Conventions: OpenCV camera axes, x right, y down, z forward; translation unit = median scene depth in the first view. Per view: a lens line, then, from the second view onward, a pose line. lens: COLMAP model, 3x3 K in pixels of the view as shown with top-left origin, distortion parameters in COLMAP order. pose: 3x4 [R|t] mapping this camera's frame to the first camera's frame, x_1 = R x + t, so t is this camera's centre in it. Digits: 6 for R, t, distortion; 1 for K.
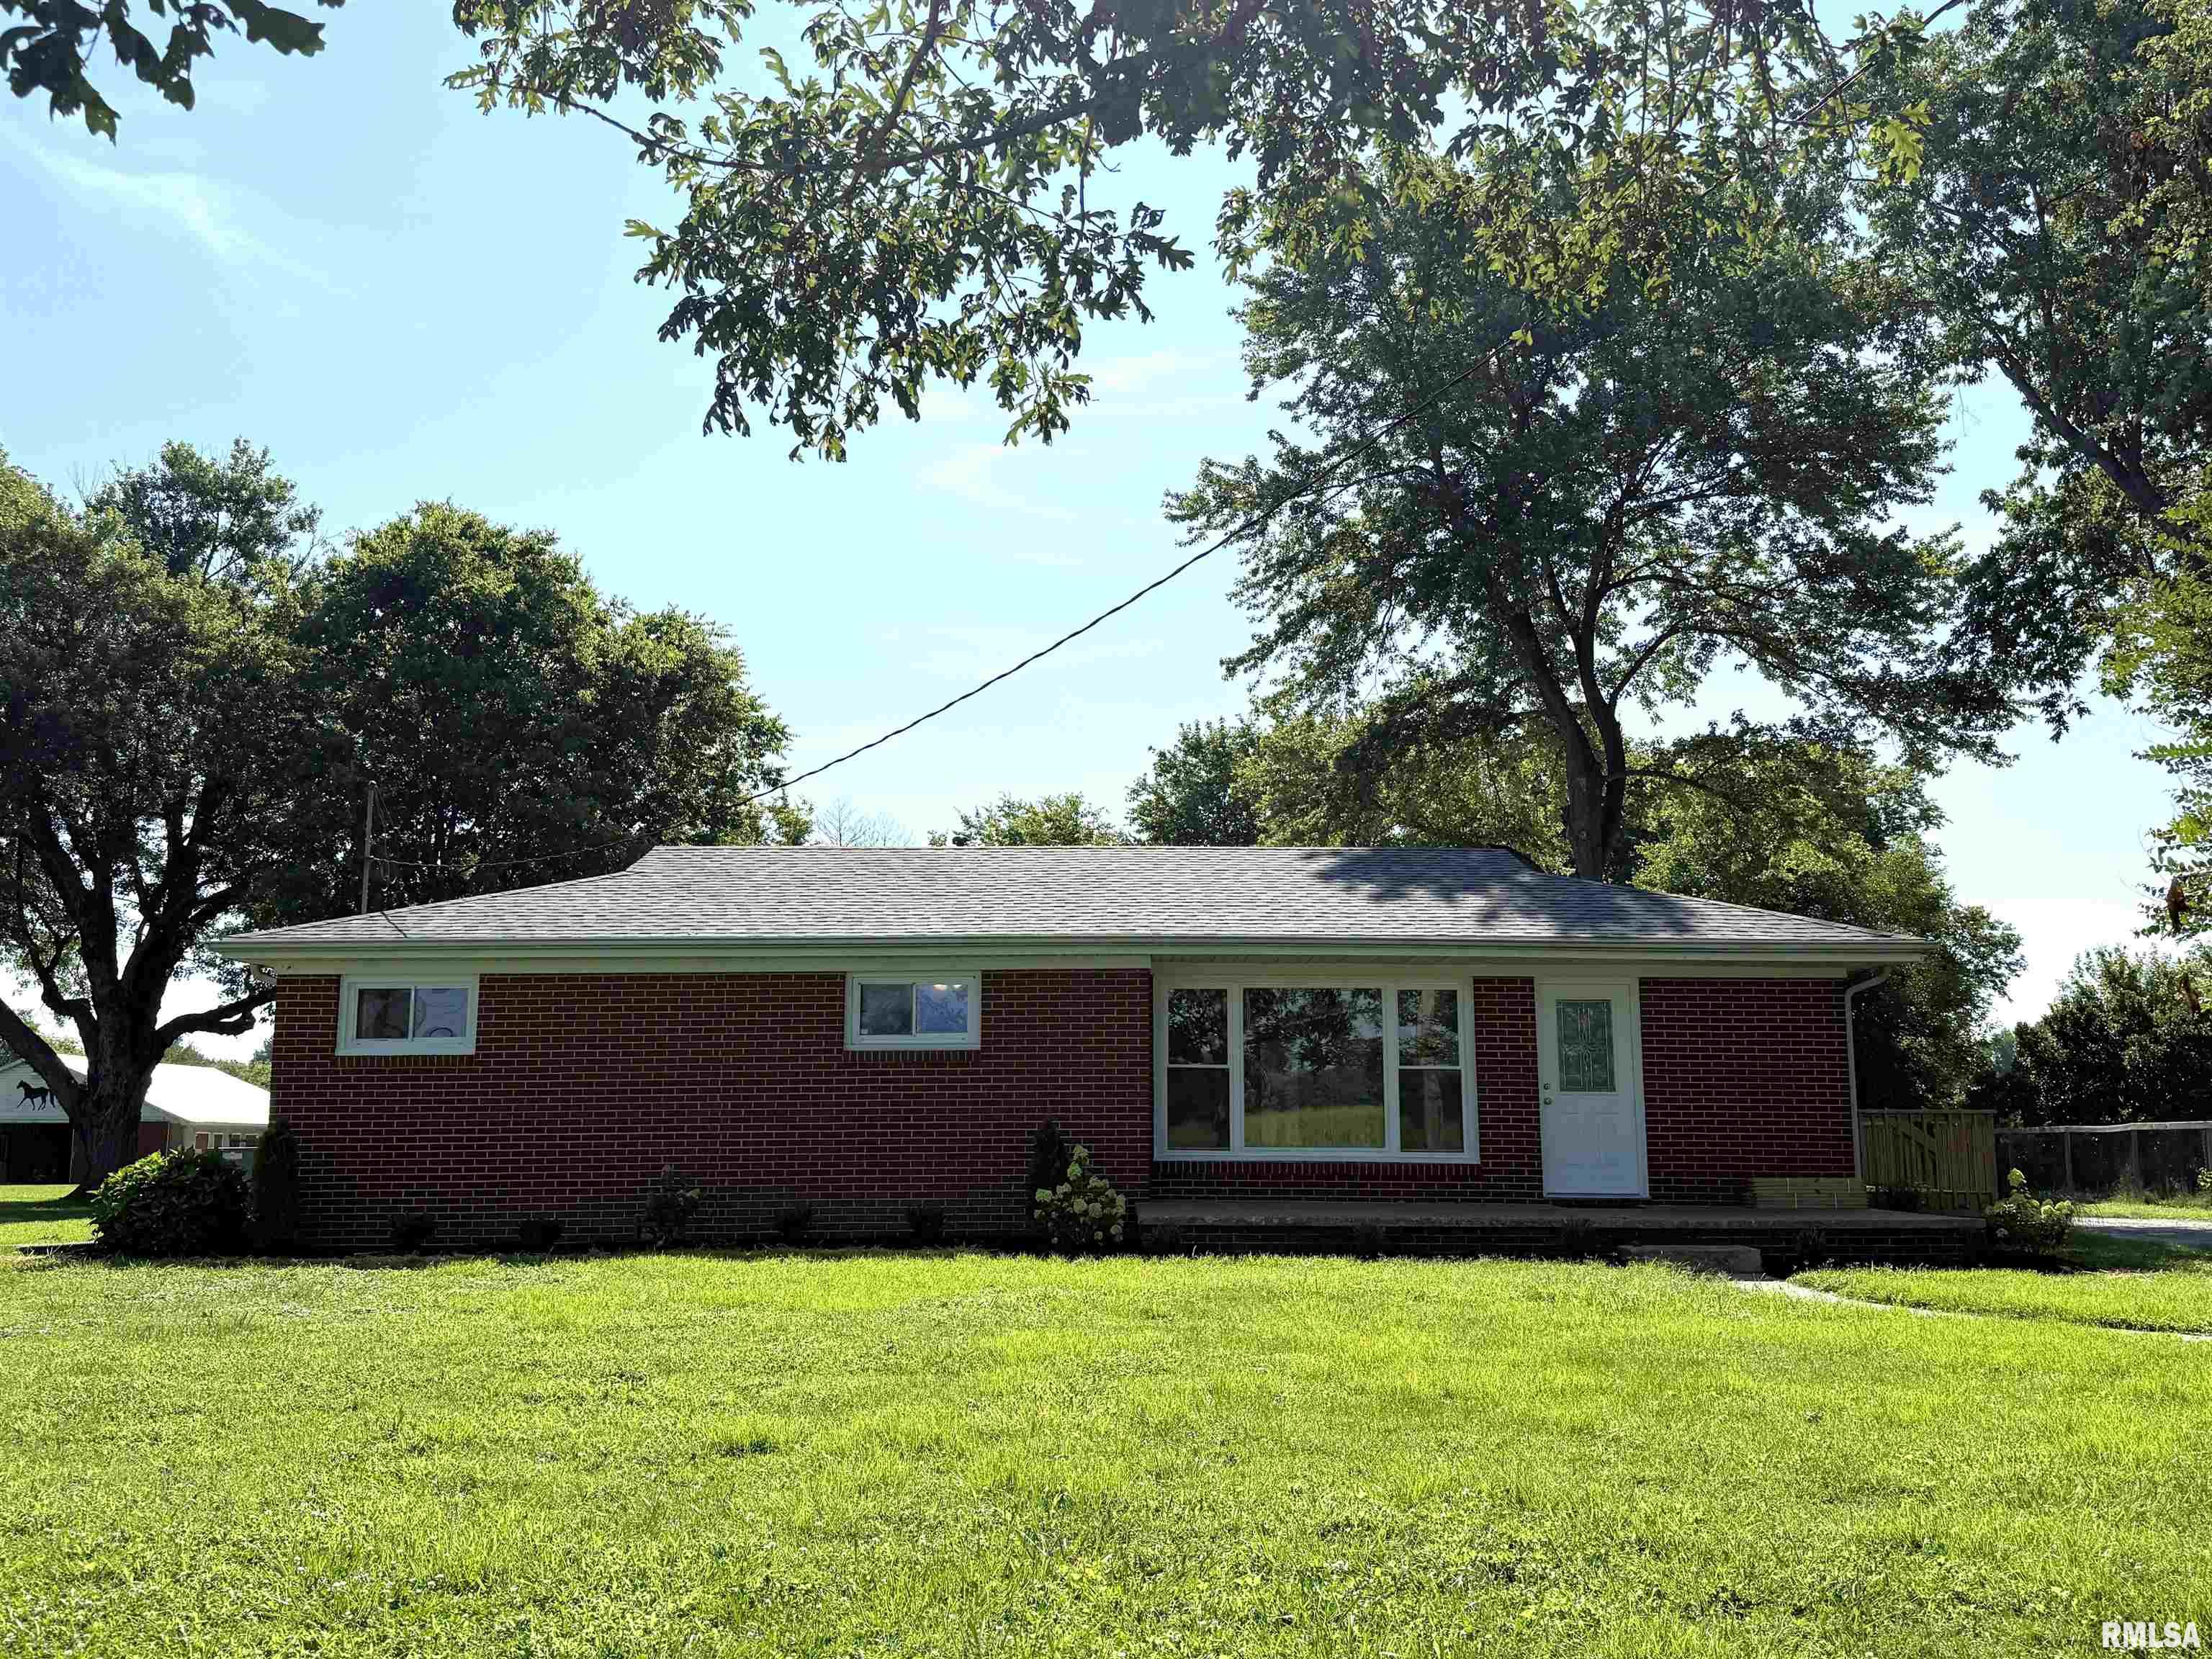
lens RADIAL K [[2069.6, 0, 1106.0], [0, 2069.6, 829.5], [0, 0, 1]] dist [0.005588, 0.000384]
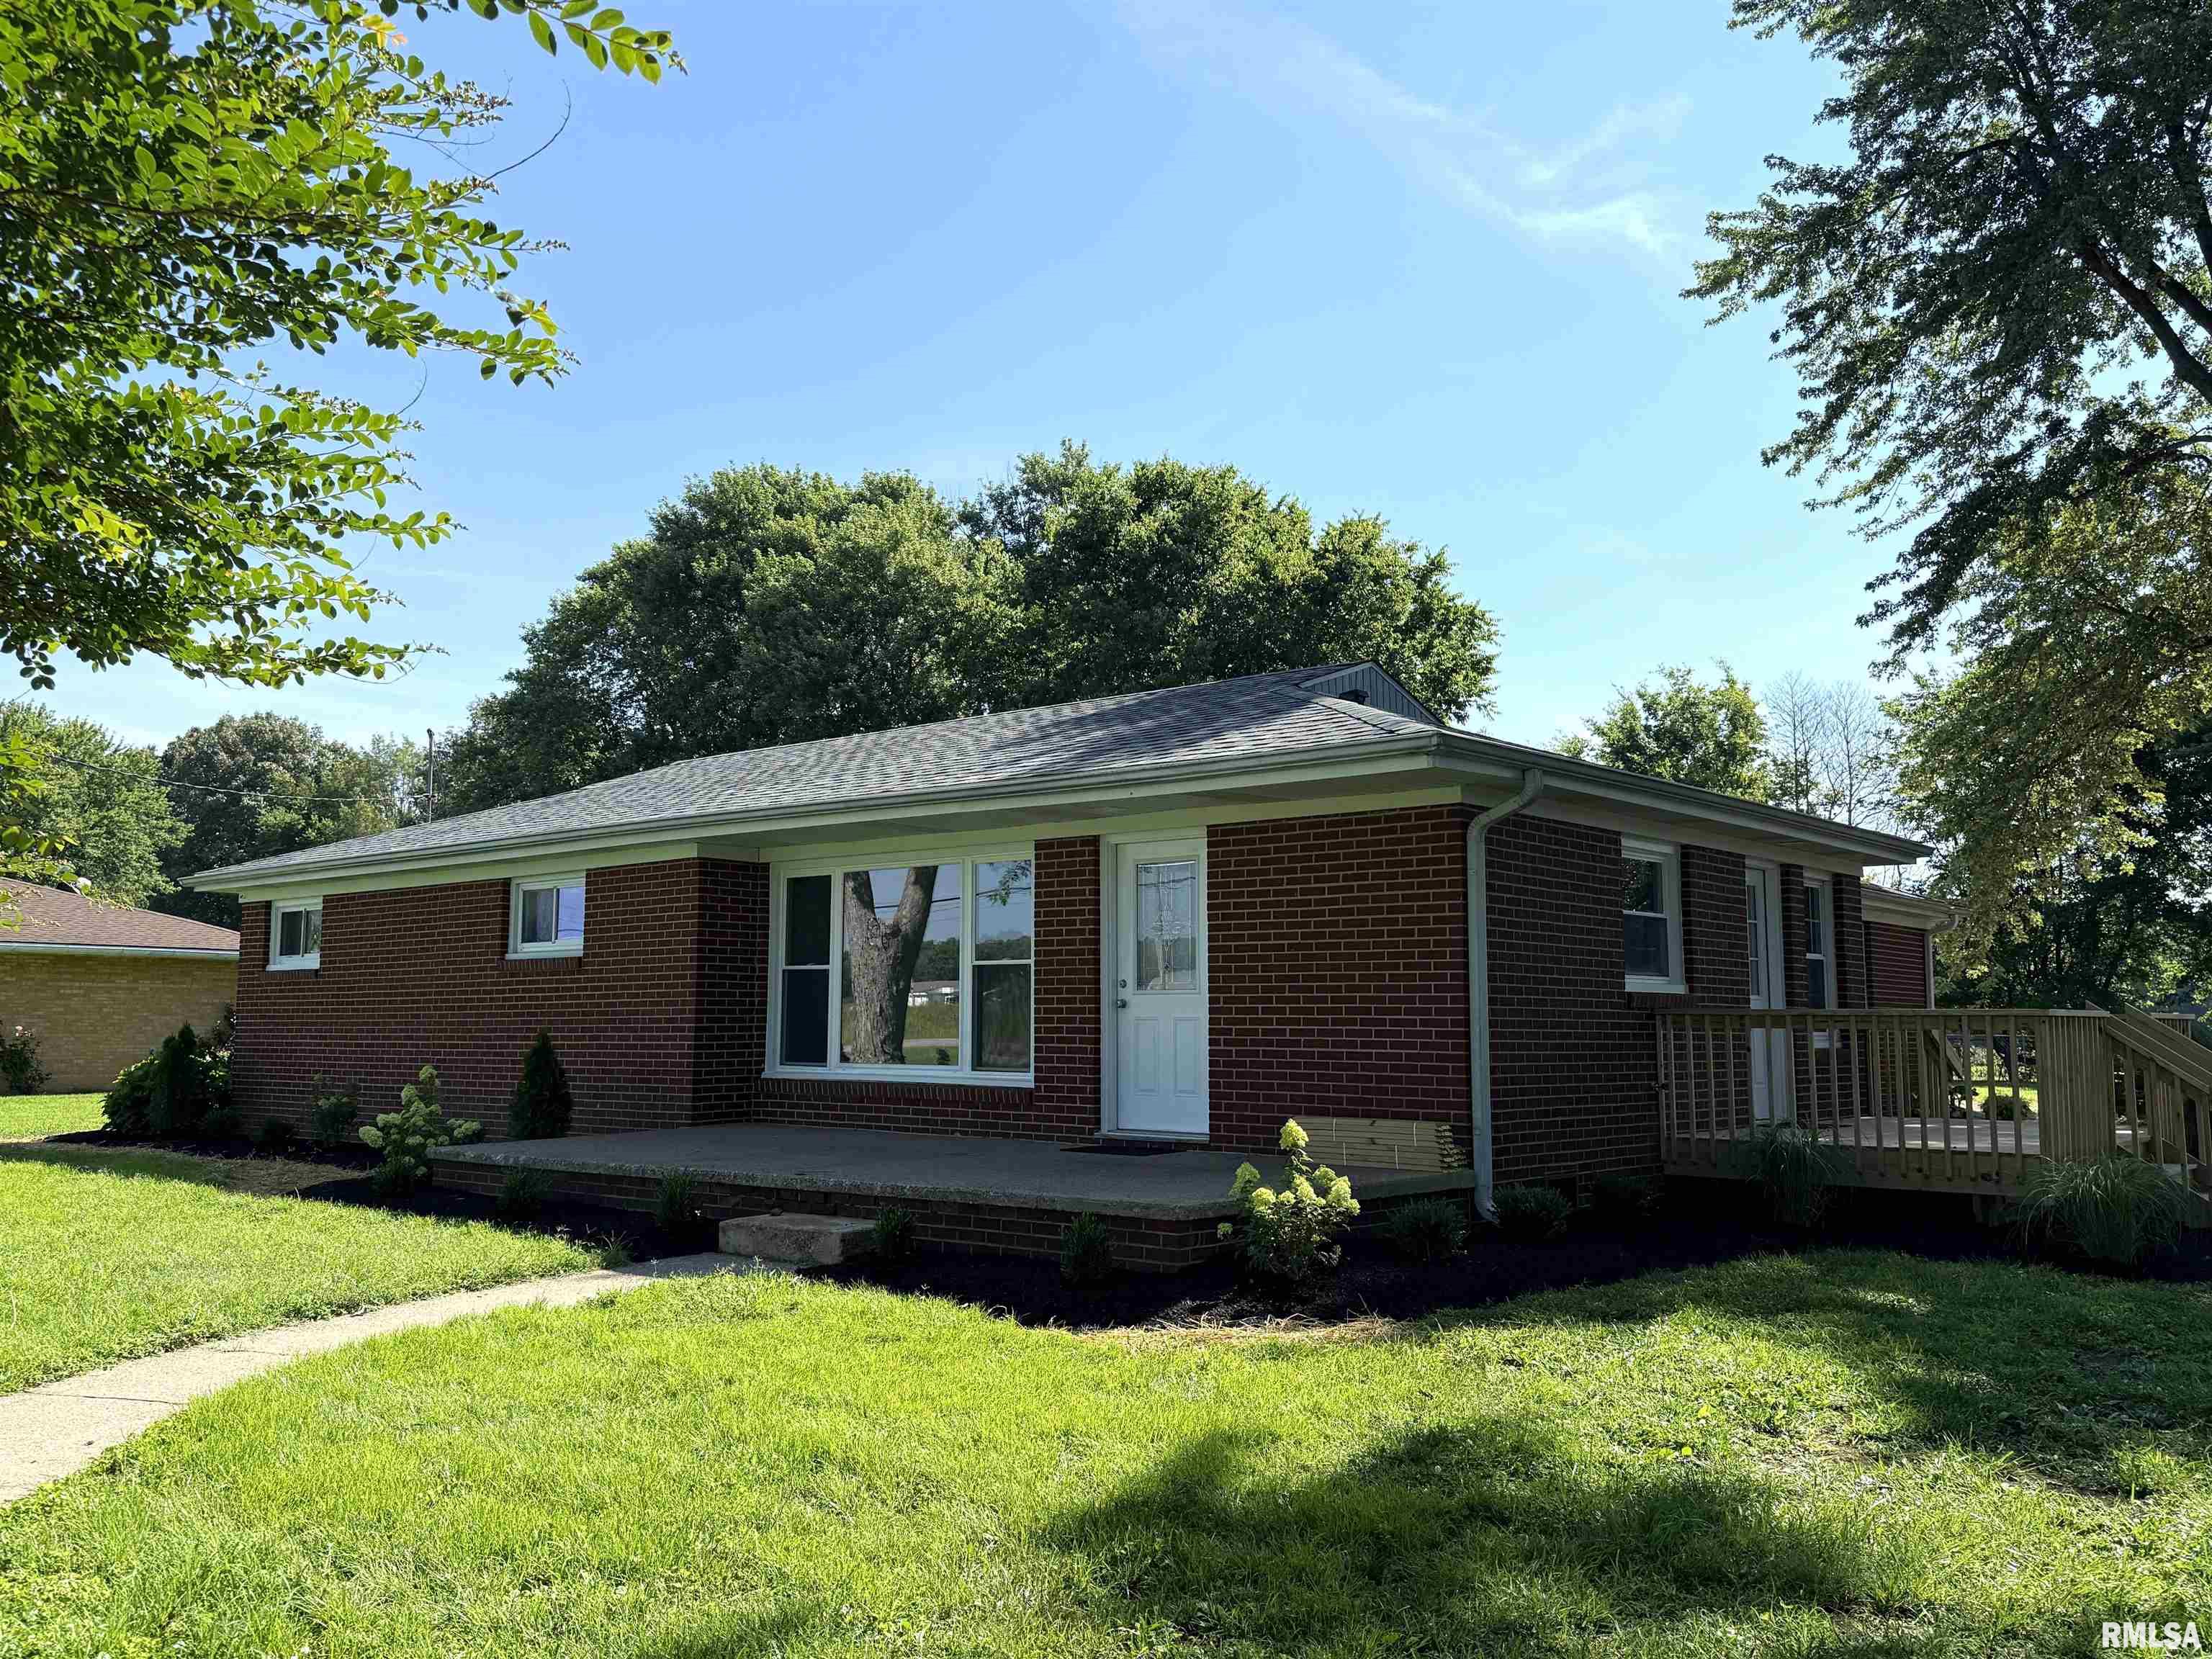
lens RADIAL K [[1805.3, 0, 1106.0], [0, 1805.3, 829.5], [0, 0, 1]] dist [0.051902, -0.001725]
pose [[0.744135, -0.070630, -0.664285, 0.634489], [0.101849, 0.994765, 0.008323, 0.064609], [0.660219, -0.073850, 0.747433, 0.531253]]
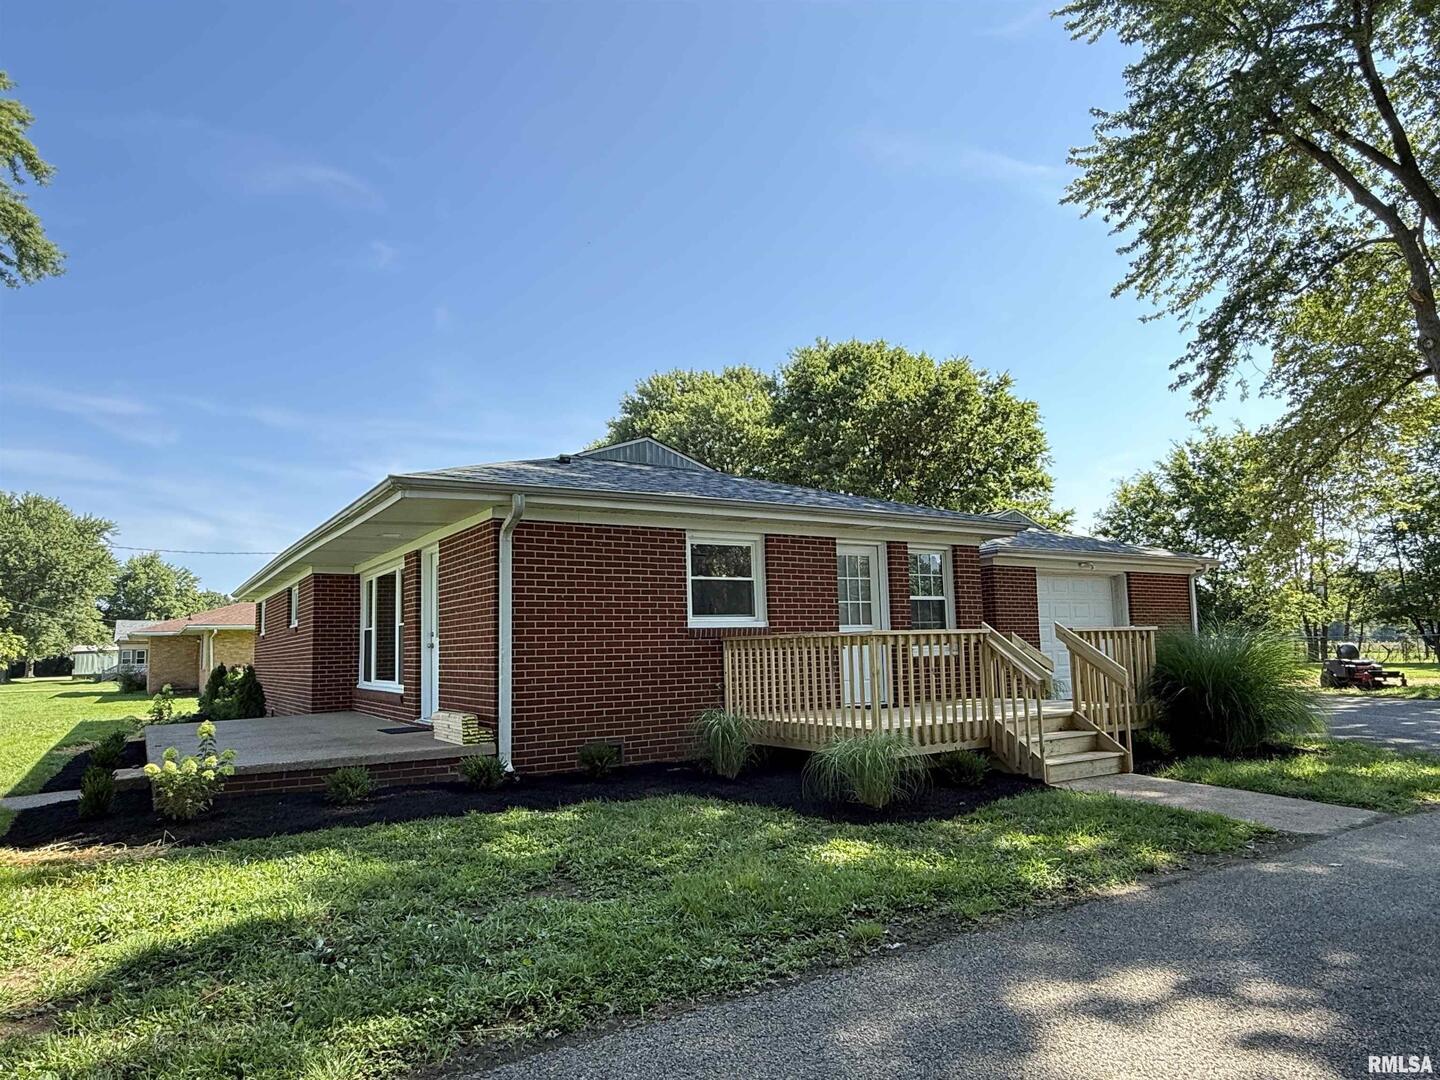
lens RADIAL K [[905.4, 0, 722.9], [0, 905.4, 565.5], [0, 0, 1]] dist [0.004358, -0.000319]
pose [[0.521828, -0.094983, -0.847746, 0.783291], [0.160810, 0.986917, -0.011590, 0.117146], [0.837756, -0.130278, 0.530276, 0.860171]]
